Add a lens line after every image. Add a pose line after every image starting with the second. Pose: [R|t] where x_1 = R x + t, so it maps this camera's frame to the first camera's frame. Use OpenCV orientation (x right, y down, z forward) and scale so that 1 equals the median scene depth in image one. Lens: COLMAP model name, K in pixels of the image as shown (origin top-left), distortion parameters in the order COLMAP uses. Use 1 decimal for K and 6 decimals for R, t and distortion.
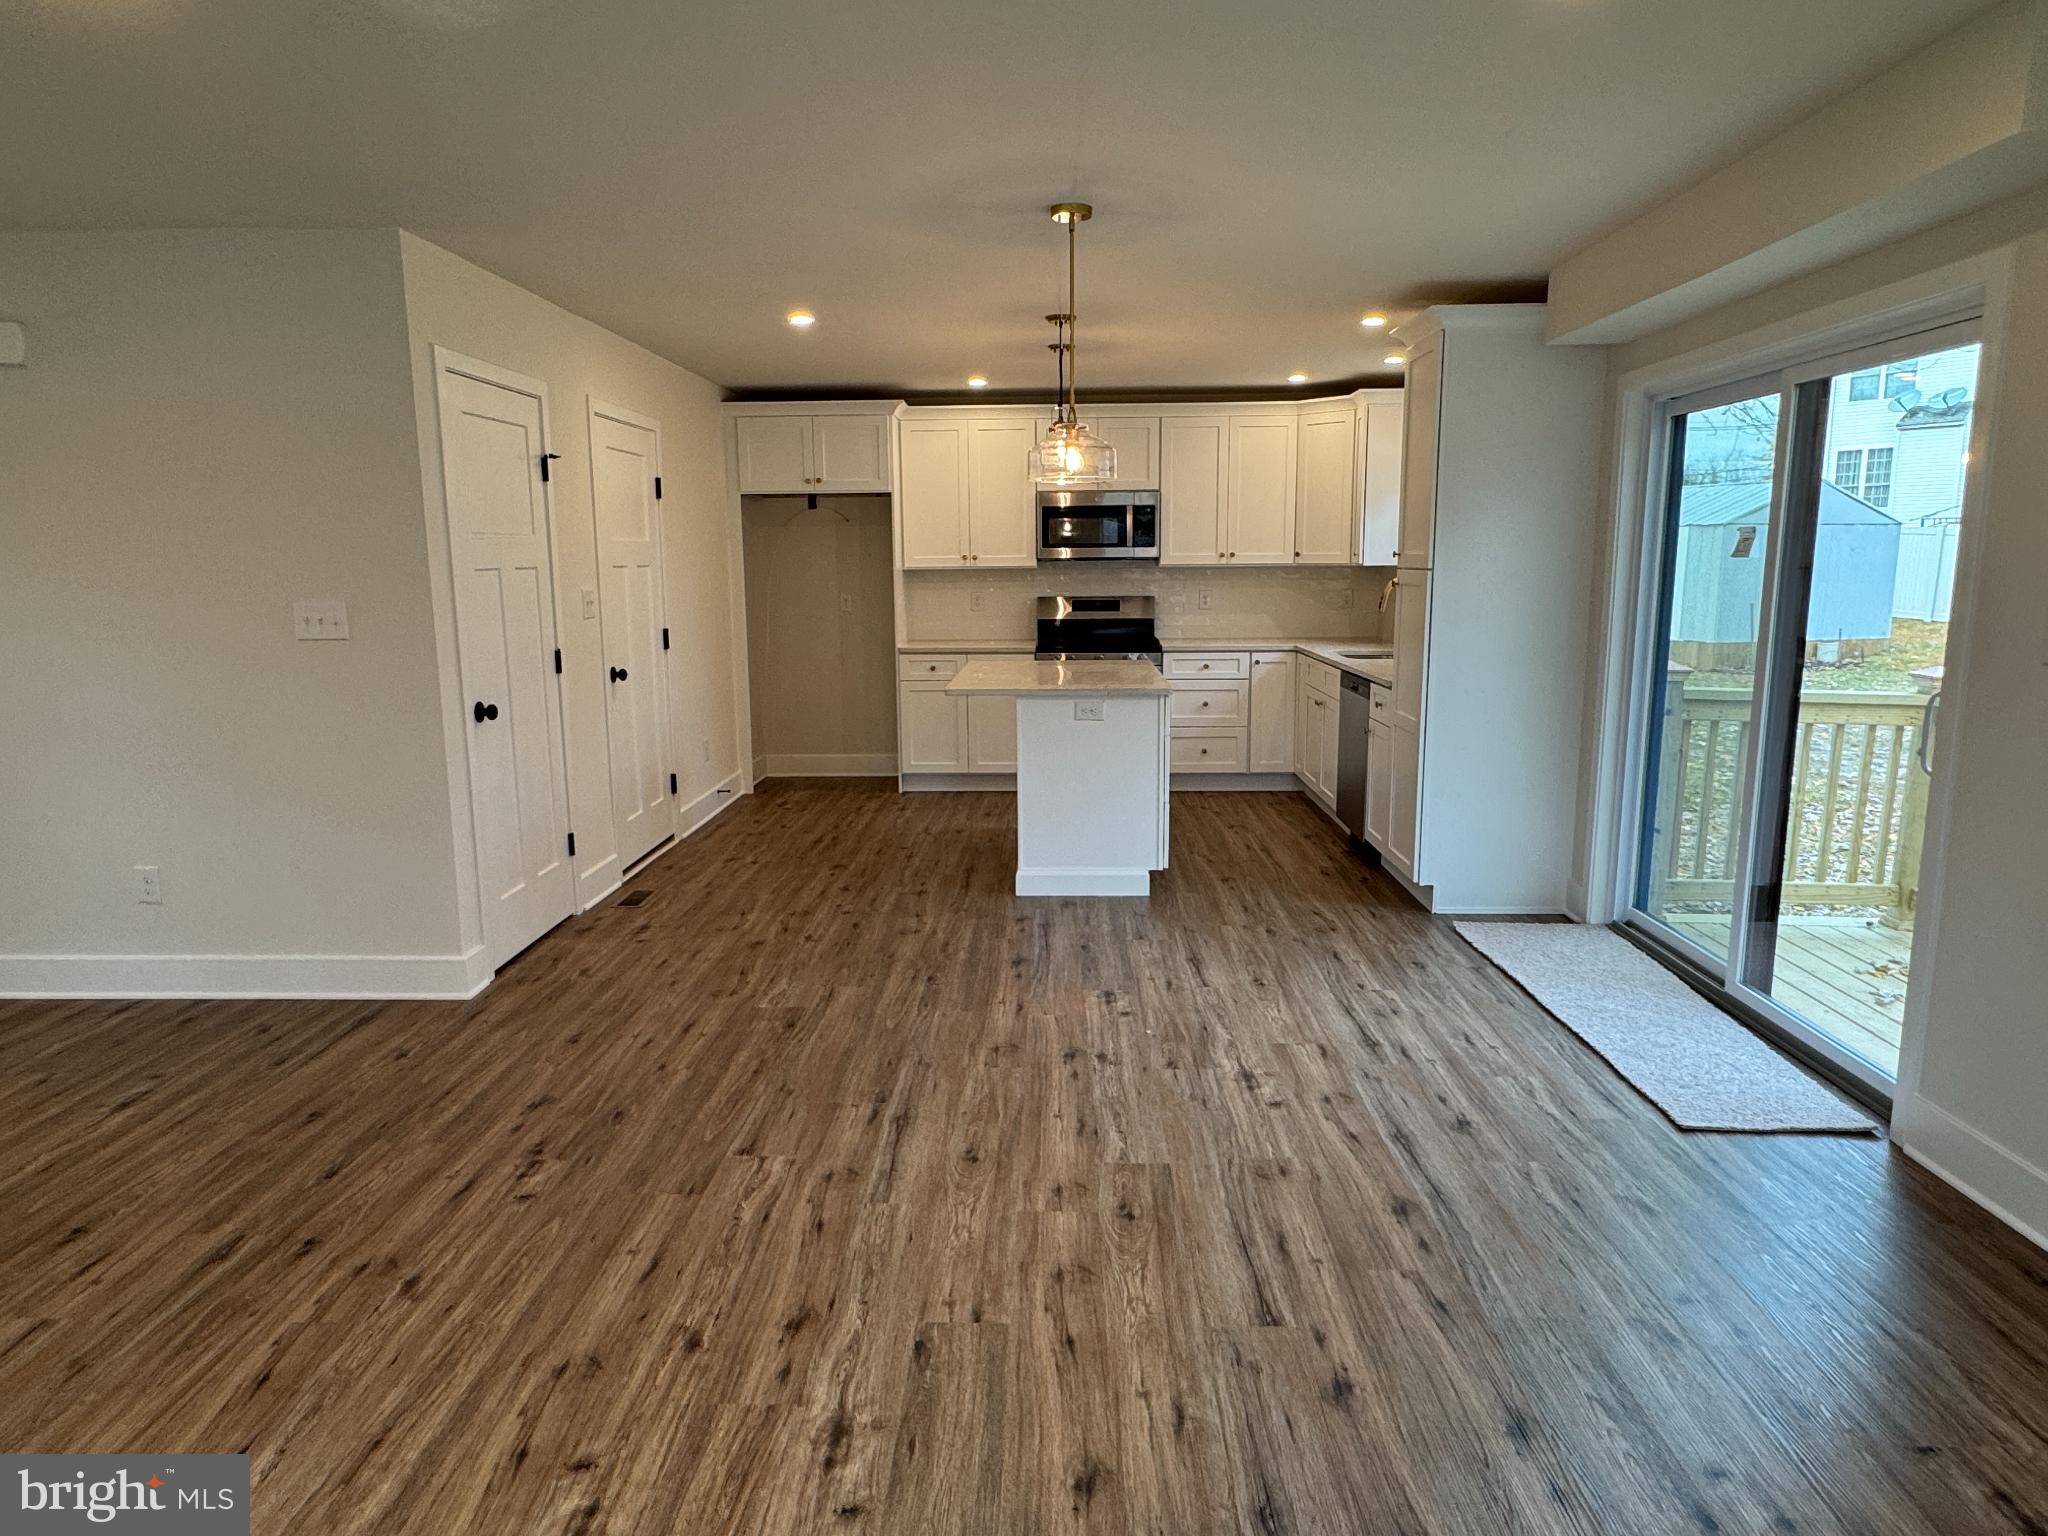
lens RADIAL K [[1251.2, 0, 1019.1], [0, 1251.2, 770.7], [0, 0, 1]] dist [0.003298, -0.003193]
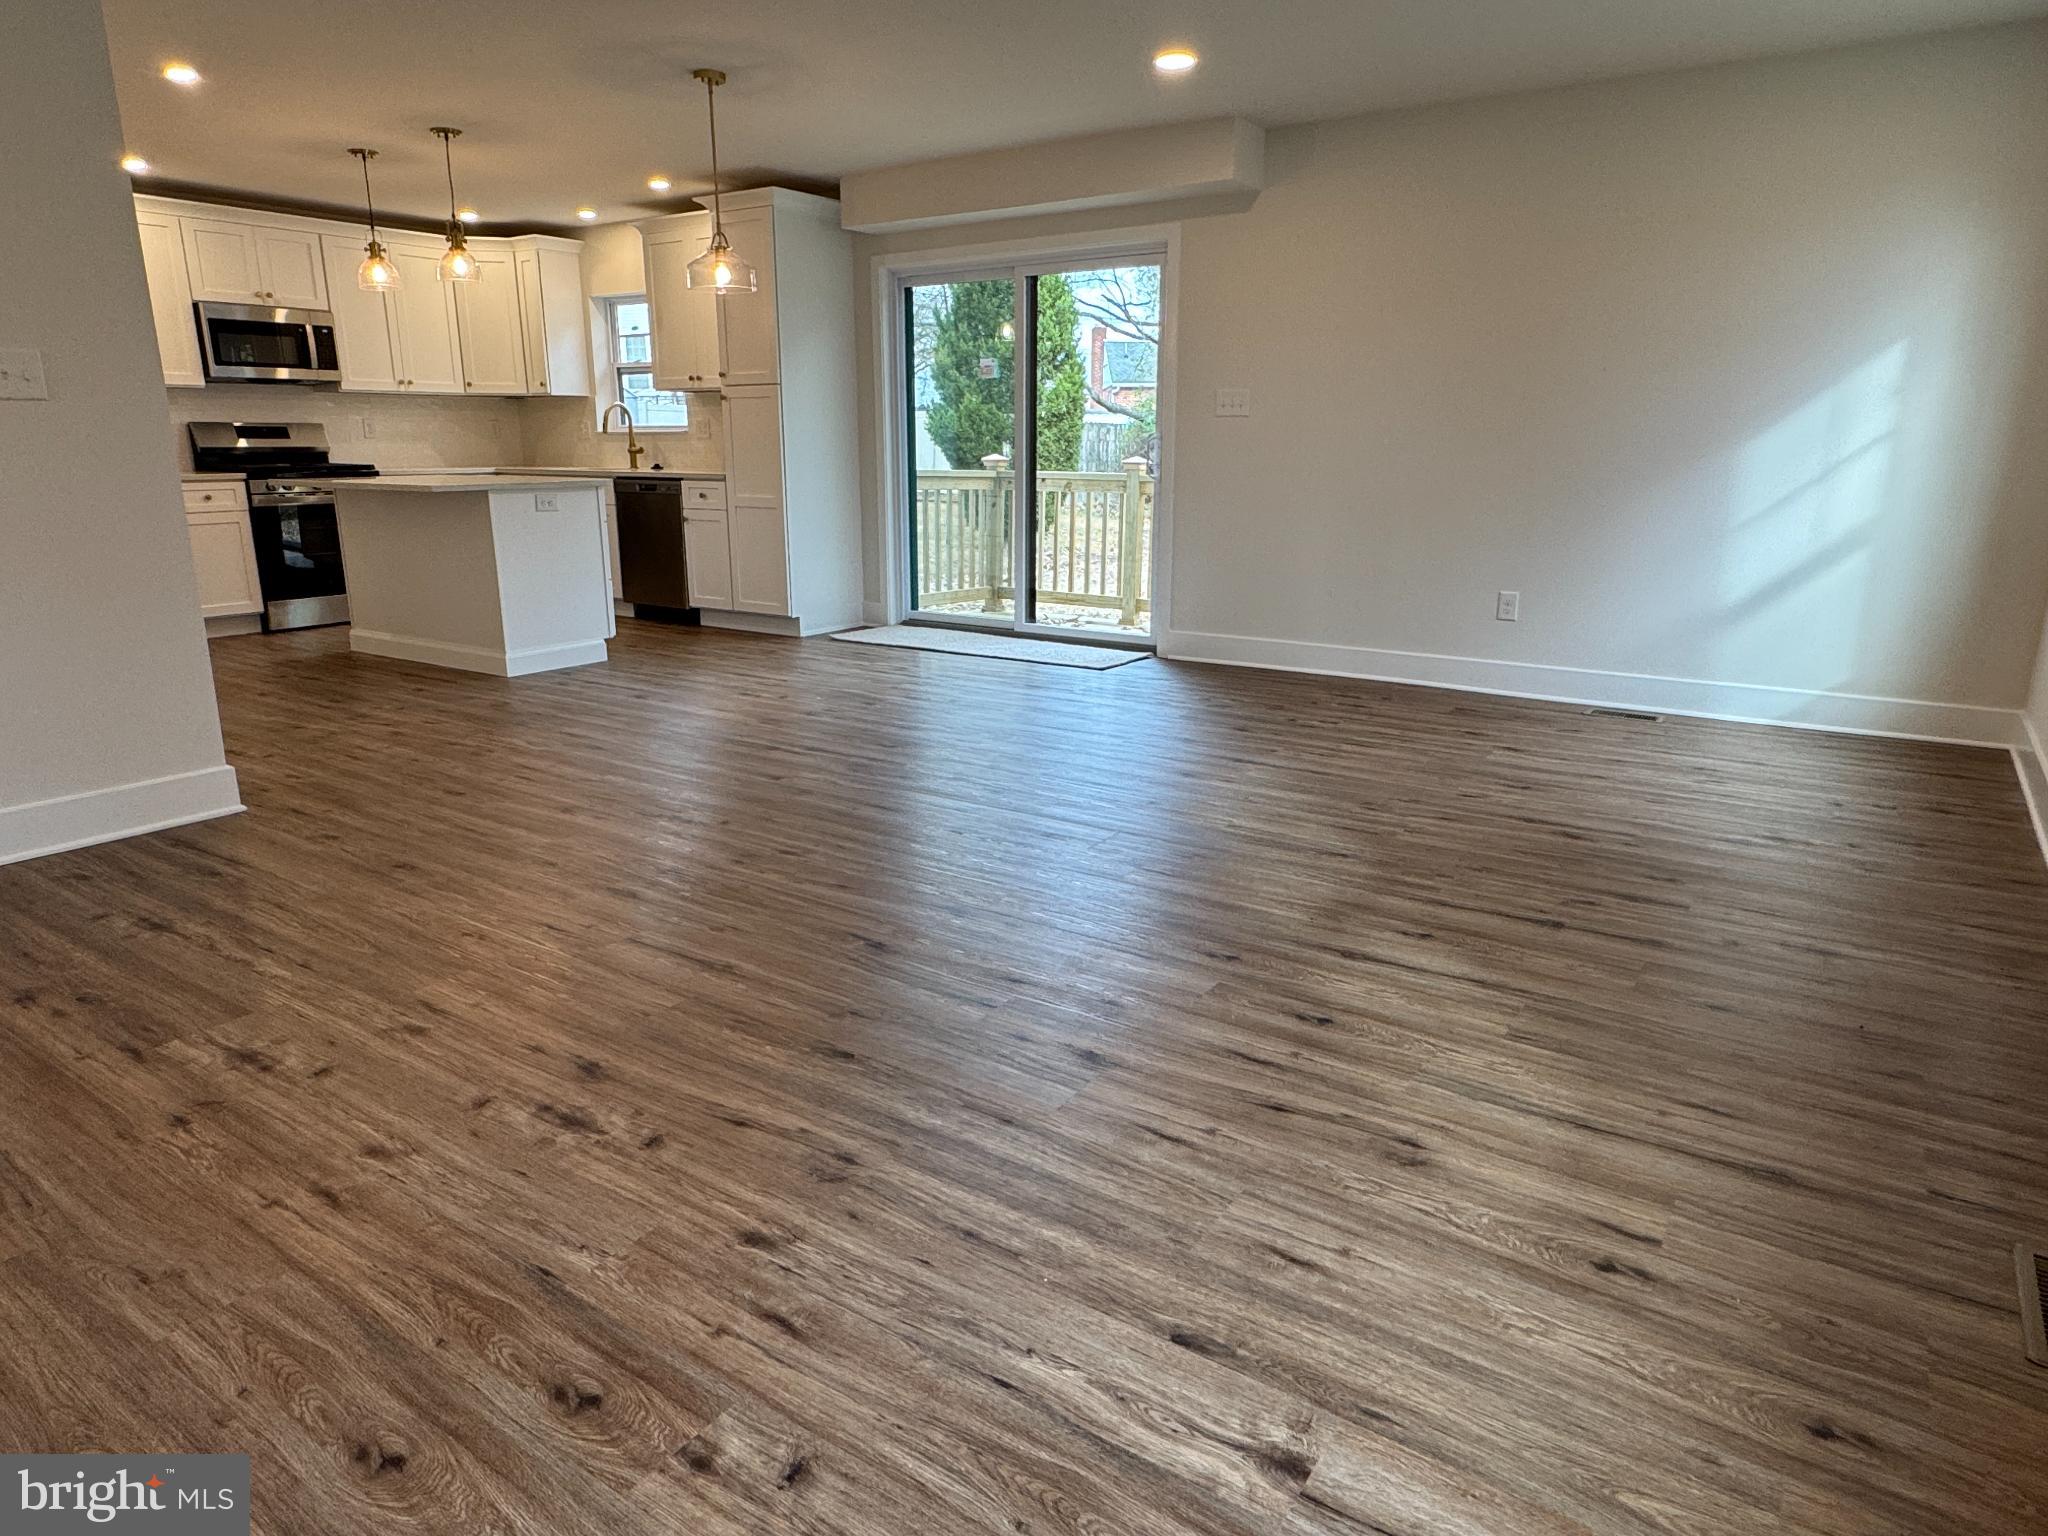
lens RADIAL K [[1251.2, 0, 1014.7], [0, 1251.2, 764.0], [0, 0, 1]] dist [0.003298, -0.003193]
pose [[0.542236, -0.204703, 0.814909, -0.812114], [0.137235, 0.978421, 0.154461, 0.079428], [-0.828943, 0.028080, 0.558628, 0.021326]]
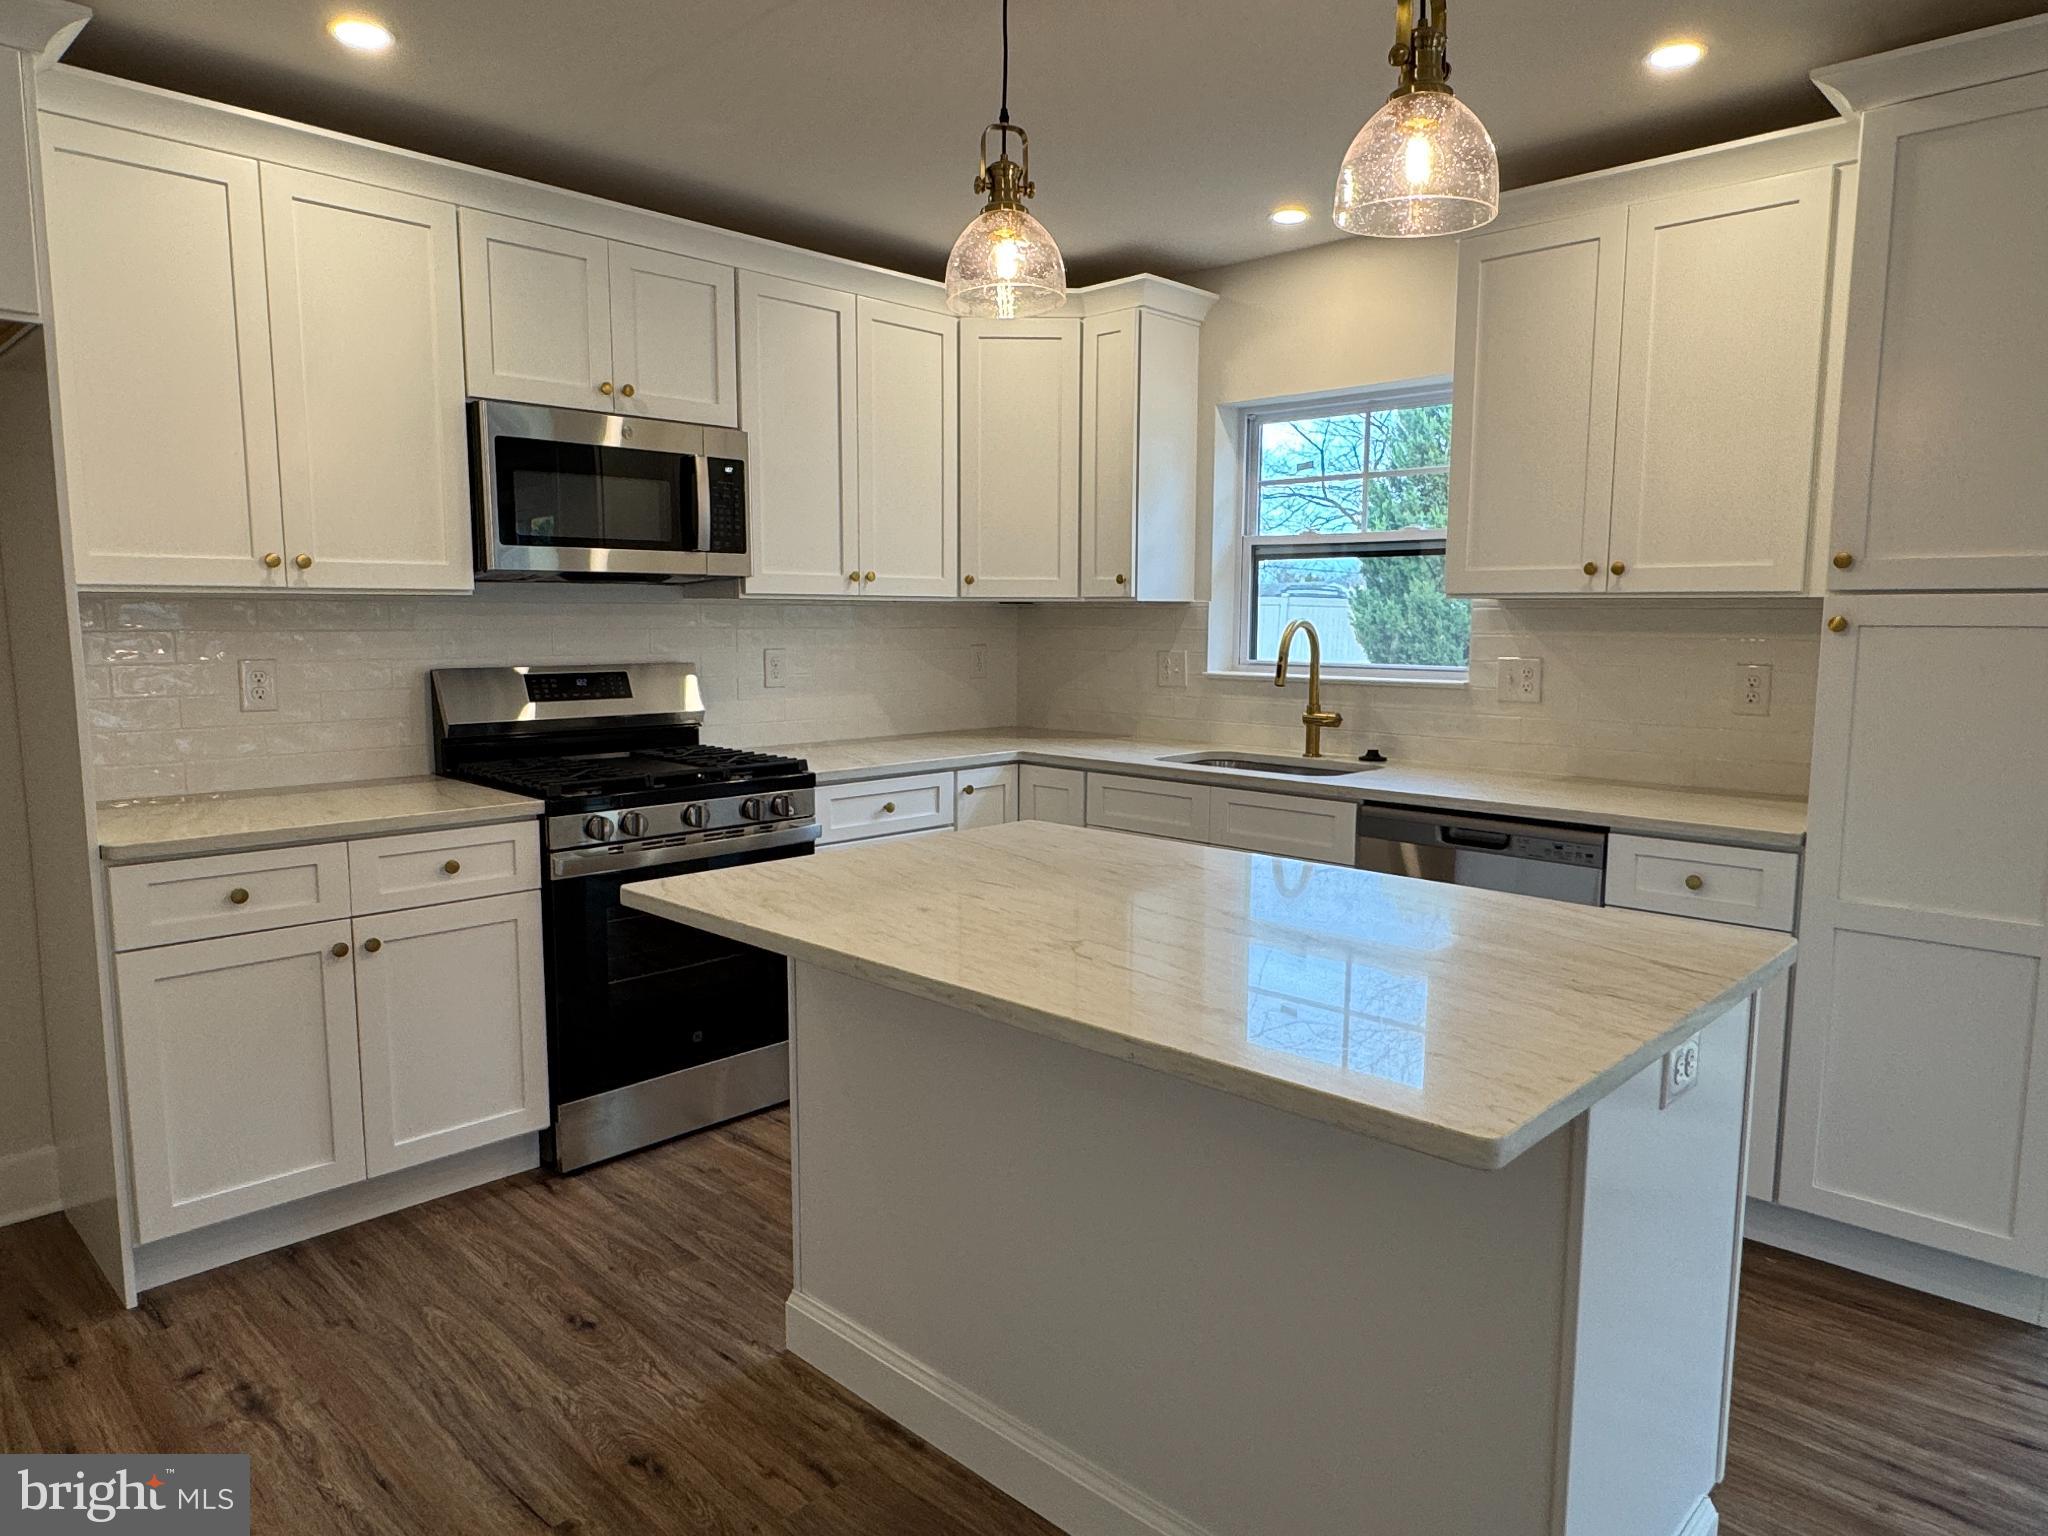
lens RADIAL K [[1294.9, 0, 1011.6], [0, 1294.9, 767.5], [0, 0, 1]] dist [-0.003780, -0.000271]
pose [[0.675133, -0.075906, 0.733781, -0.300478], [0.114744, 0.993391, -0.002812, -0.155032], [-0.728718, 0.086095, 0.679381, 1.067494]]
